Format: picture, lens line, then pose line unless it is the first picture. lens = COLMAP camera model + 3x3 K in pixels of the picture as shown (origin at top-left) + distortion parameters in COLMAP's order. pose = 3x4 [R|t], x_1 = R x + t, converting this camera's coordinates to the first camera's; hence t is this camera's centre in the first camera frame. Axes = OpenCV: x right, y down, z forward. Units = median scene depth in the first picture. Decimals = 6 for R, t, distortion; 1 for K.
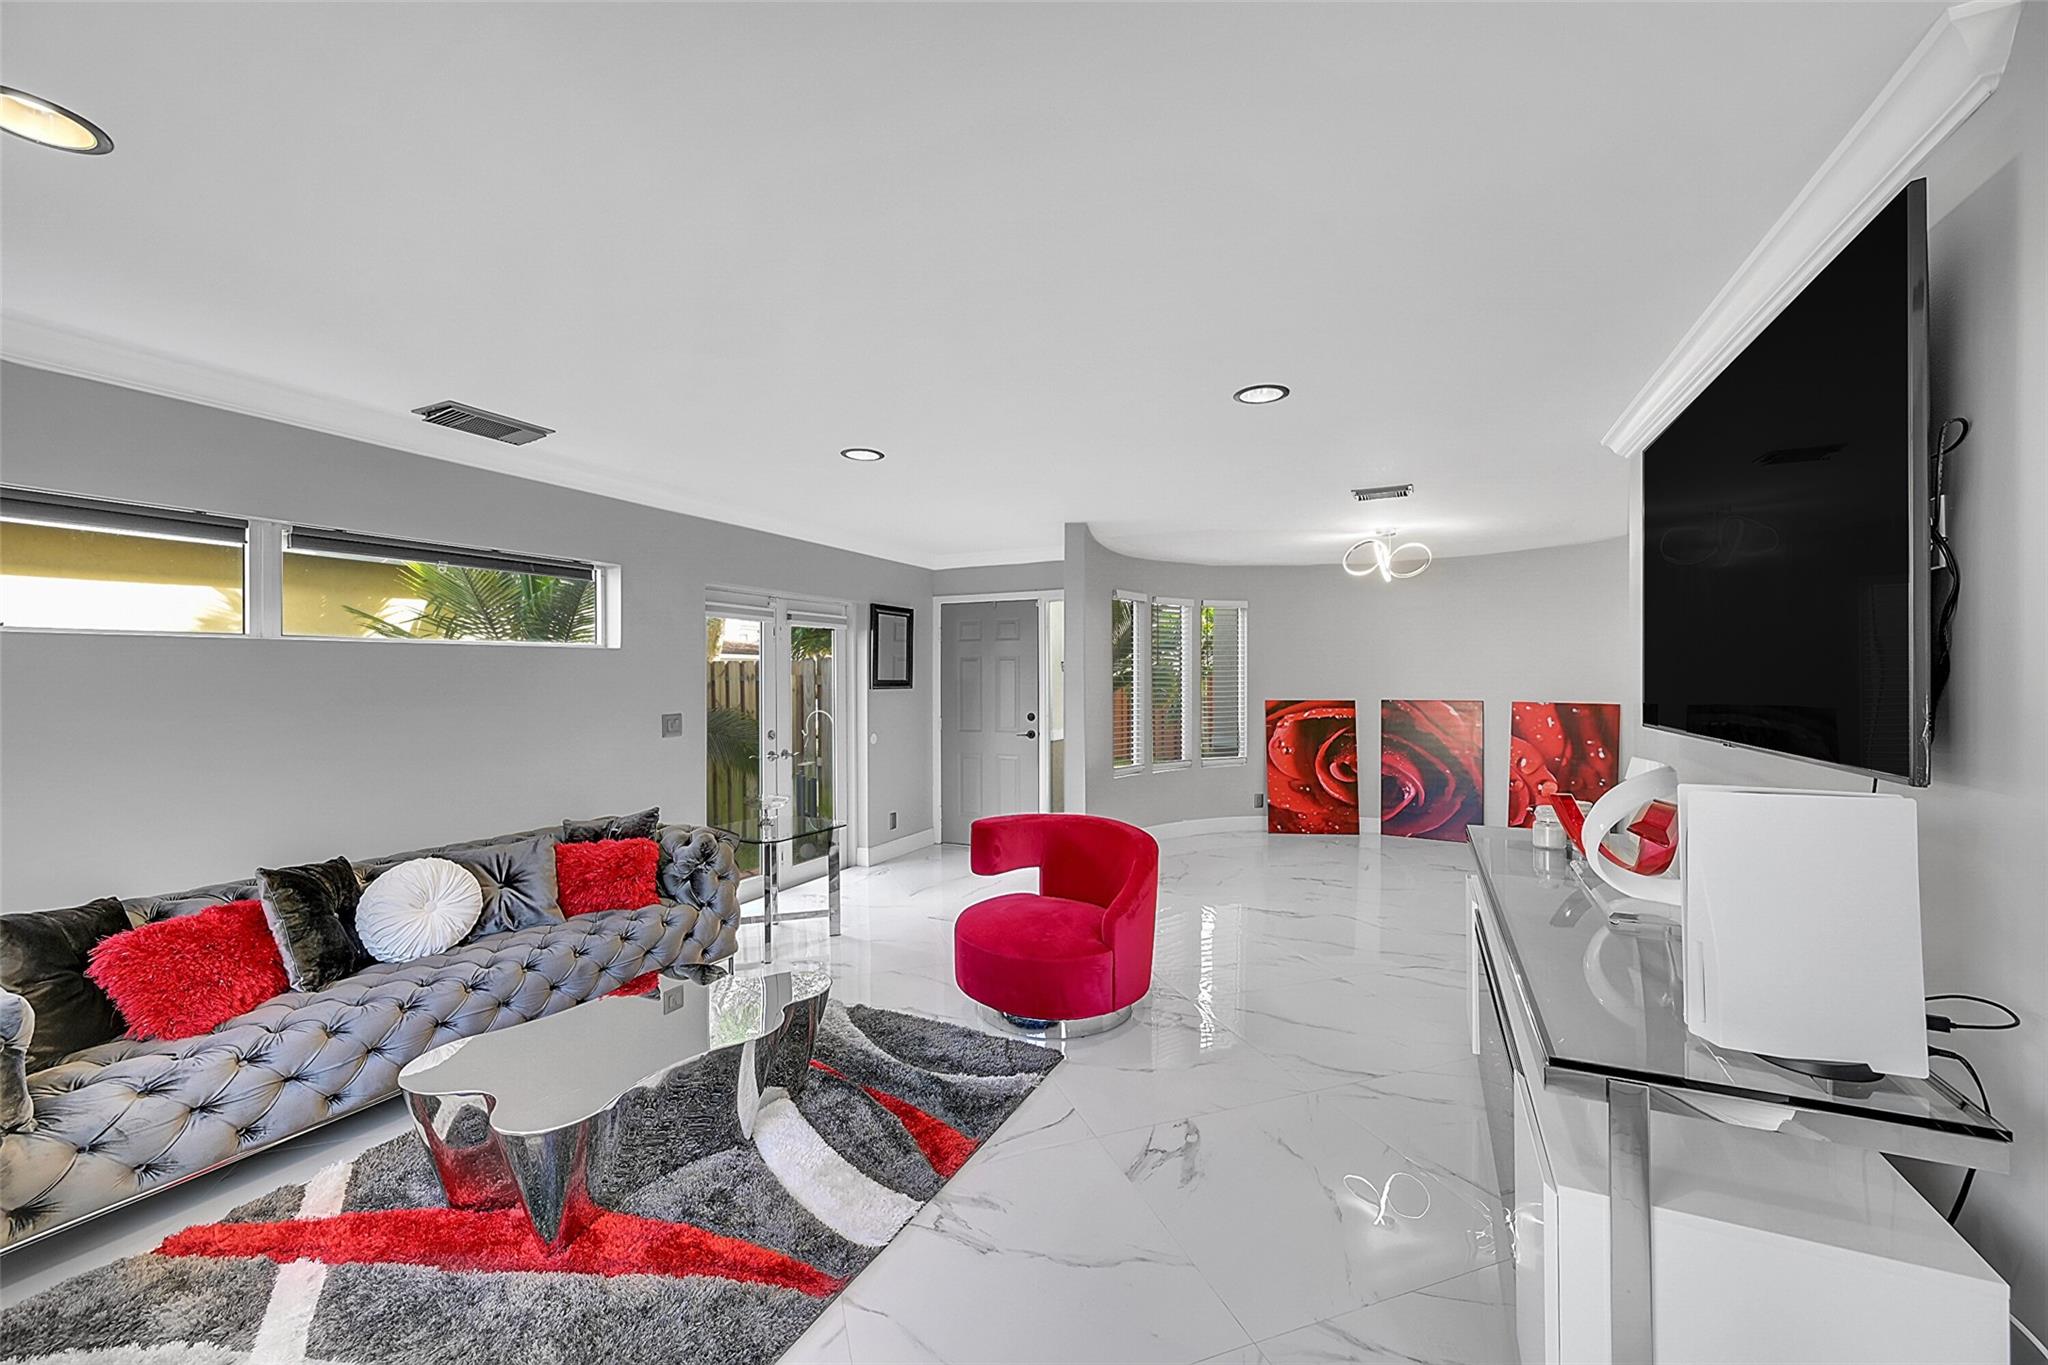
lens RADIAL K [[806.9, 0, 1030.2], [0, 806.9, 676.4], [0, 0, 1]] dist [-0.001628, 0.000183]
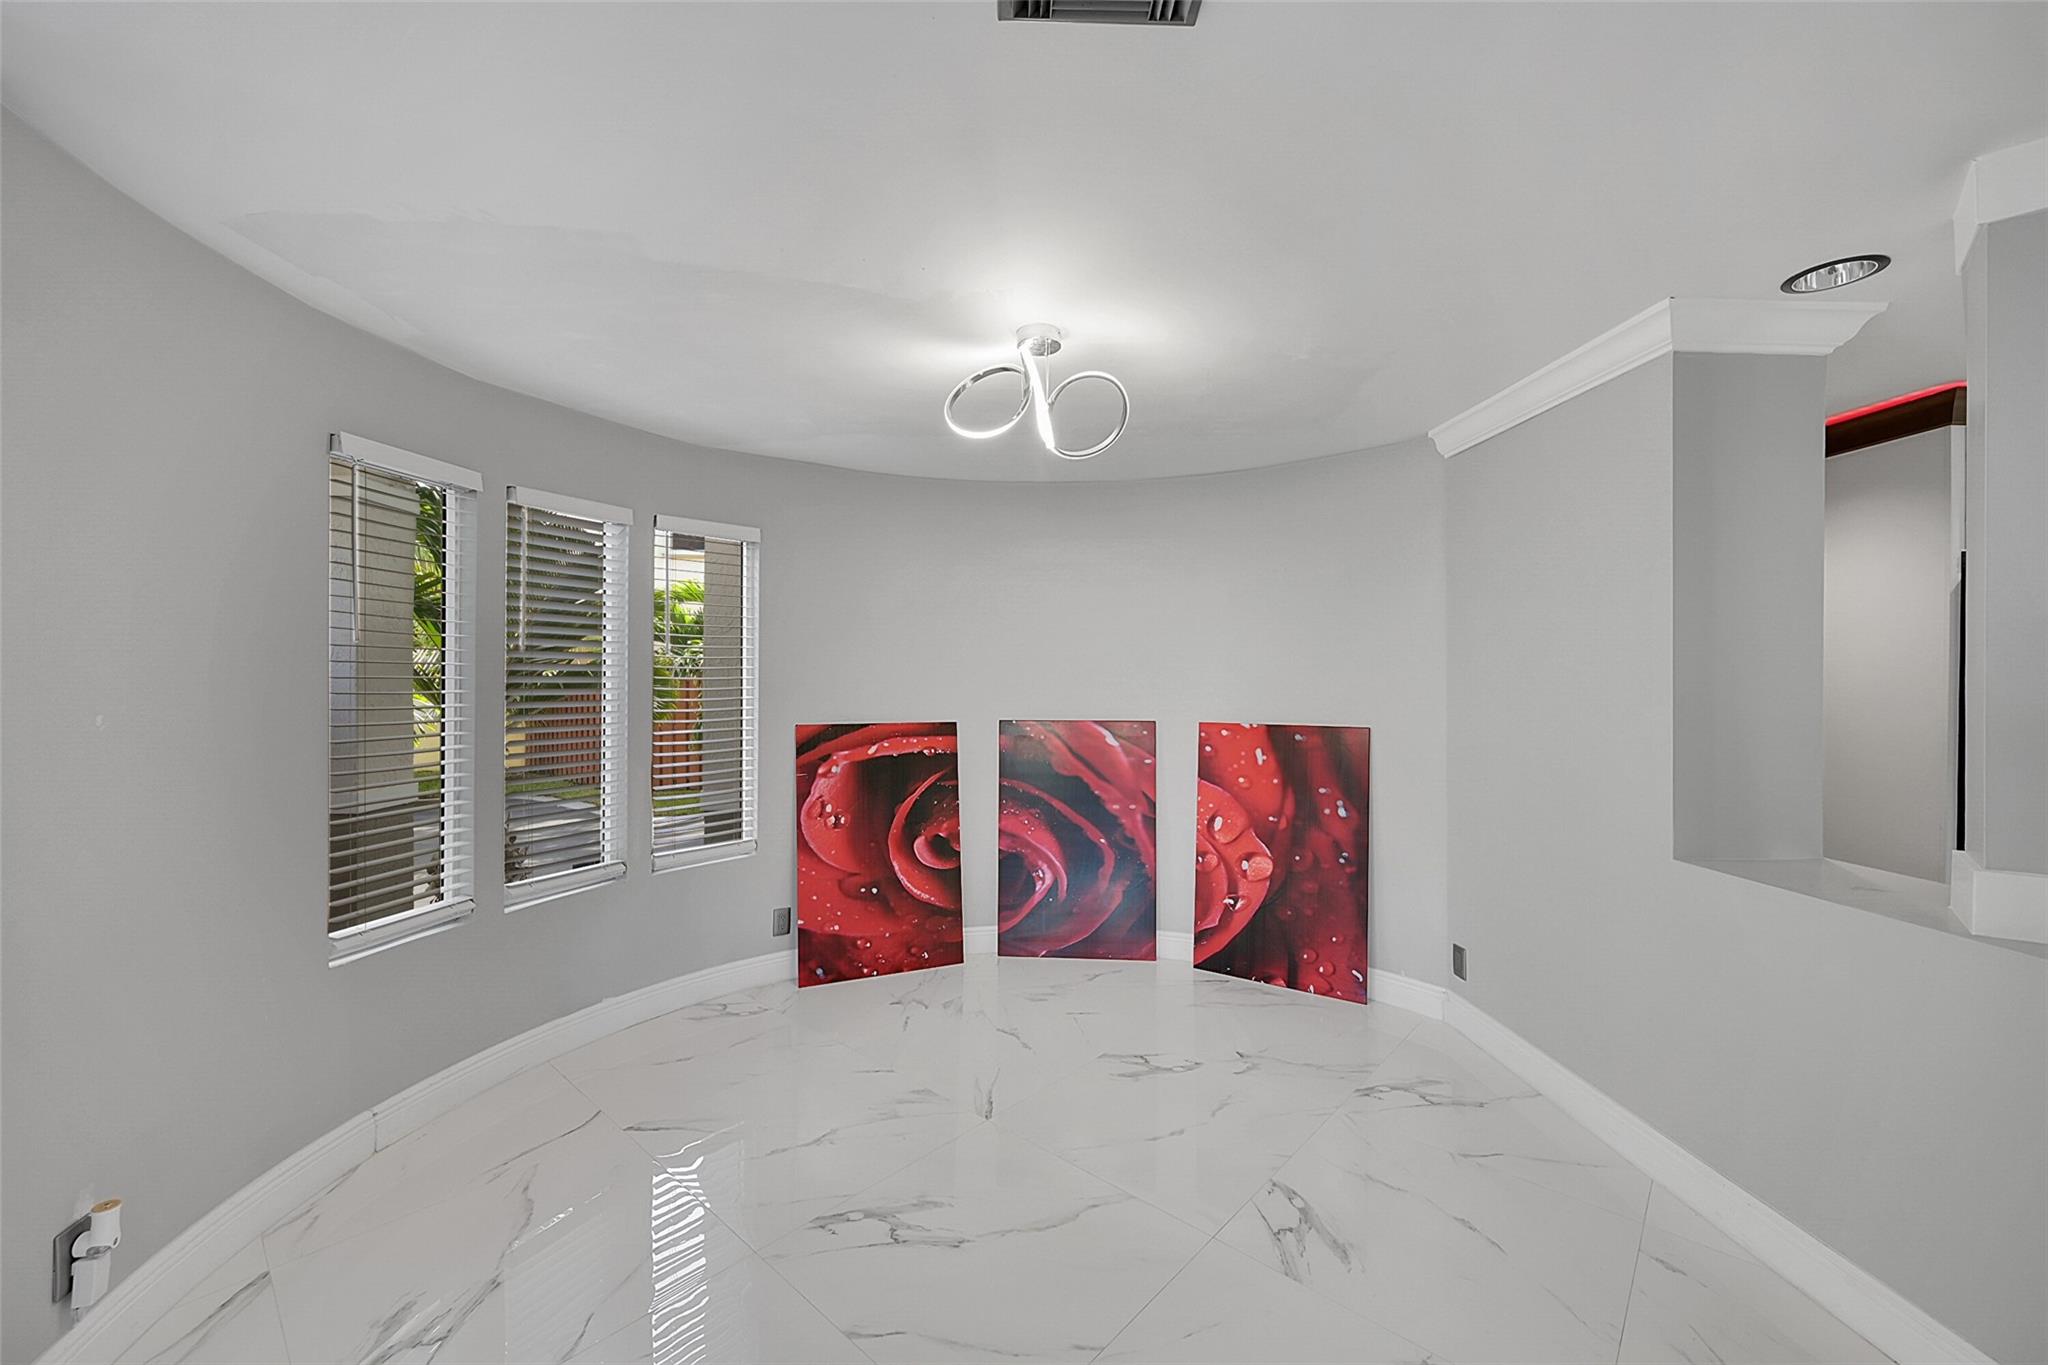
lens RADIAL K [[806.9, 0, 1030.2], [0, 806.9, 676.4], [0, 0, 1]] dist [-0.001628, 0.000183]
pose [[0.877423, 0.004699, 0.479694, 0.182809], [-0.005465, 0.999985, 0.000199, -0.002384], [-0.479686, -0.002796, 0.877436, 0.496379]]
